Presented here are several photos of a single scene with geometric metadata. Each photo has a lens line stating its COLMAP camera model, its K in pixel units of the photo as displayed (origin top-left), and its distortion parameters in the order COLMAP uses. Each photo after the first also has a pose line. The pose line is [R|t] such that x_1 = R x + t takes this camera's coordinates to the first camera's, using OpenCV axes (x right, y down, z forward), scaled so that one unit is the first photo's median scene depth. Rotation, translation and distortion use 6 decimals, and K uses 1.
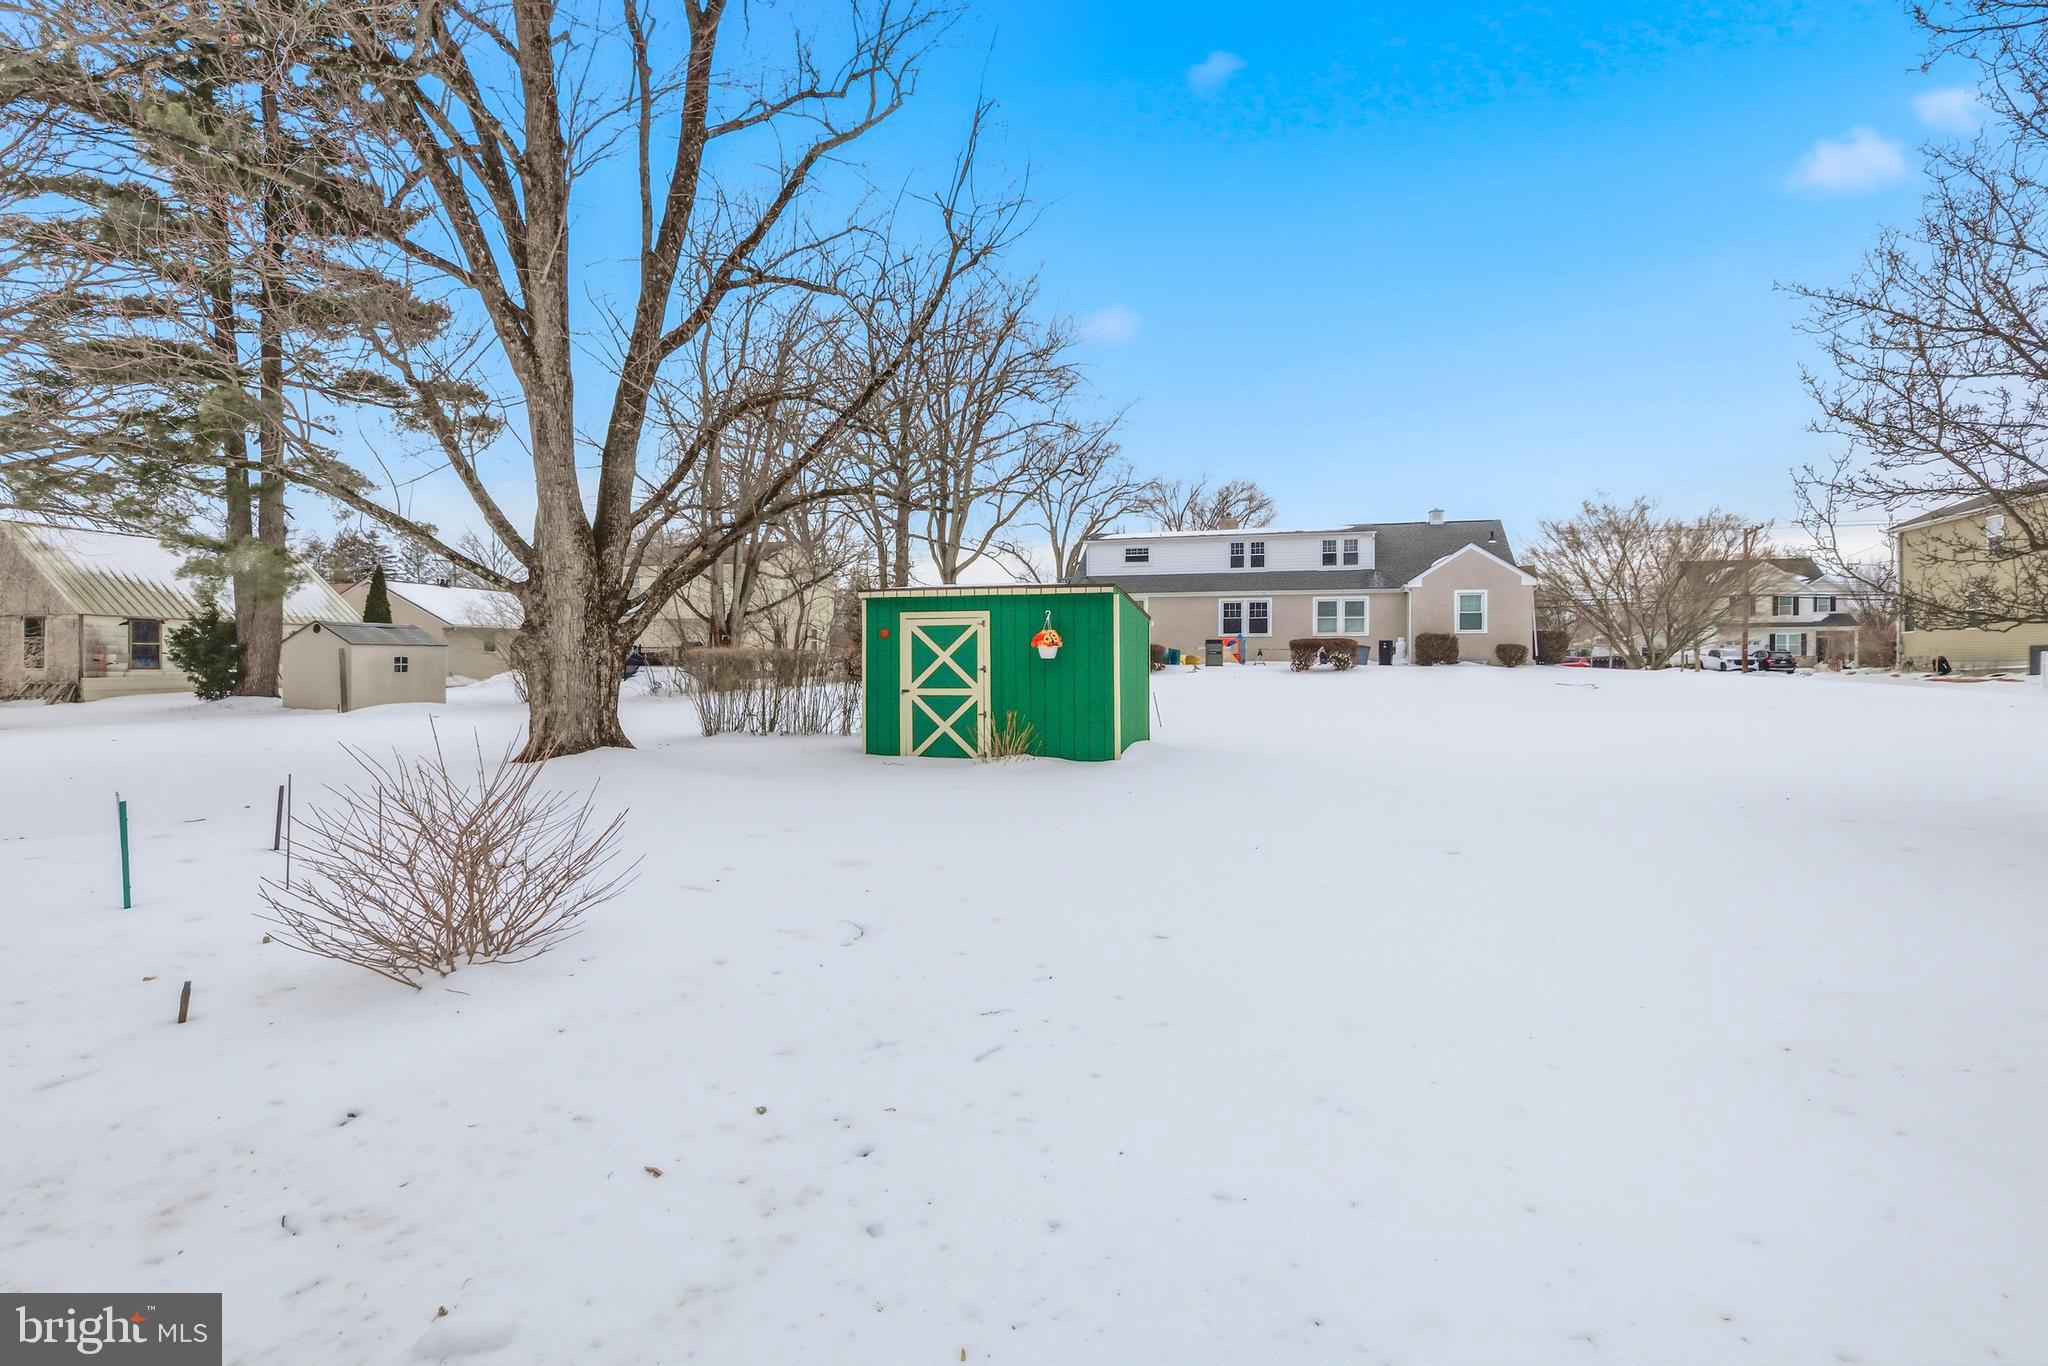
lens RADIAL K [[939.3, 0, 1023.7], [0, 939.3, 690.1], [0, 0, 1]] dist [0.000402, -0.000219]
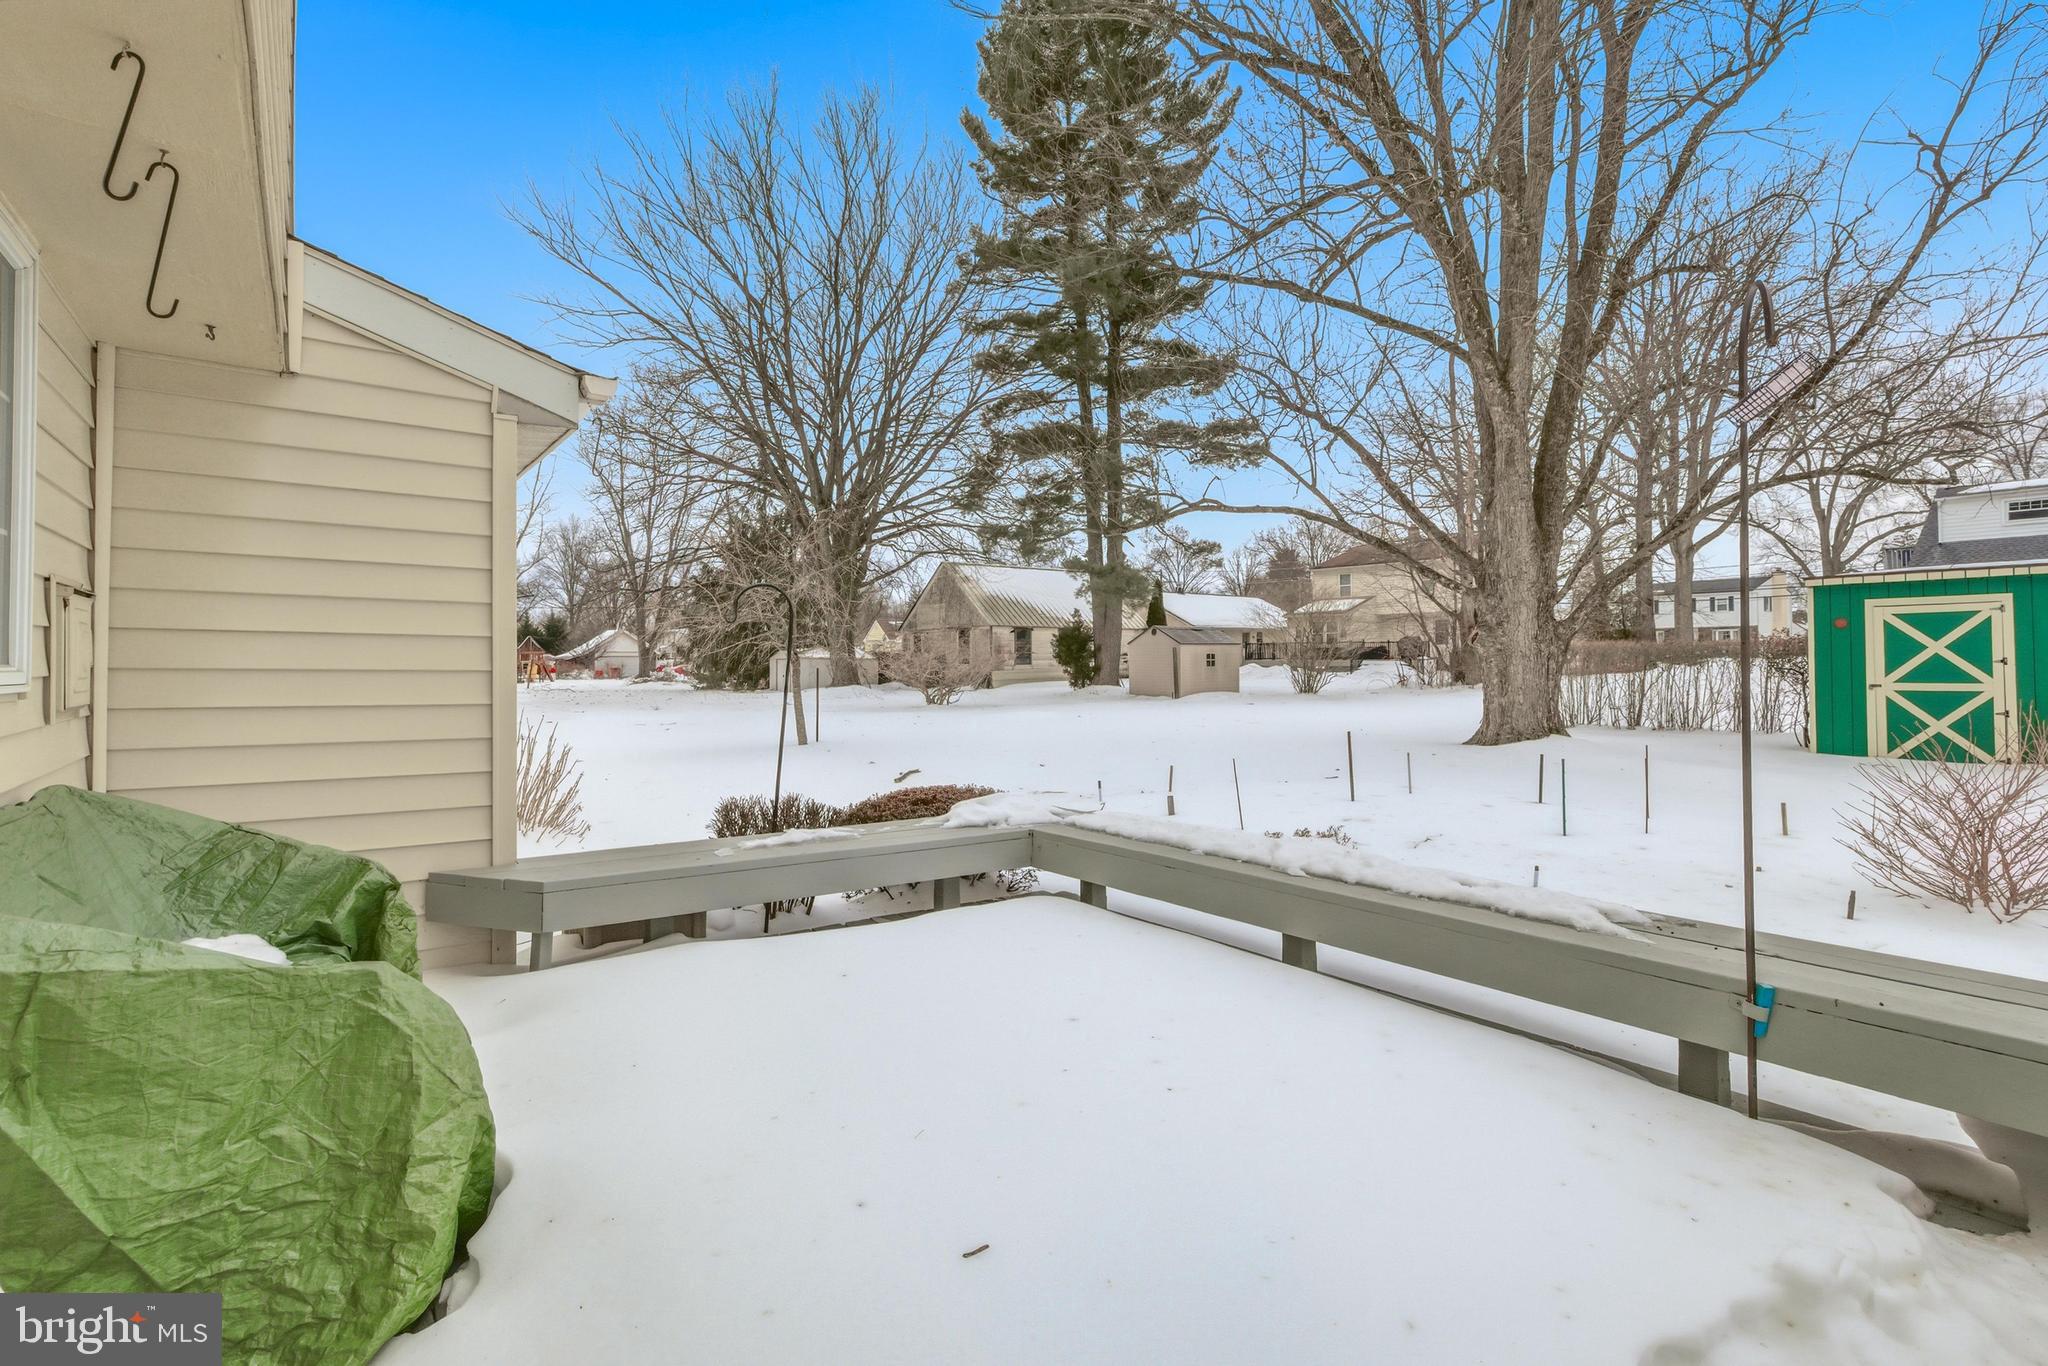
lens RADIAL K [[944.6, 0, 1035.7], [0, 944.6, 660.6], [0, 0, 1]] dist [-0.000508, -0.000322]
pose [[0.824852, -0.006544, -0.565311, -0.230026], [-0.006807, 0.999746, -0.021505, 0.001576], [0.565308, 0.021587, 0.824598, -0.177697]]
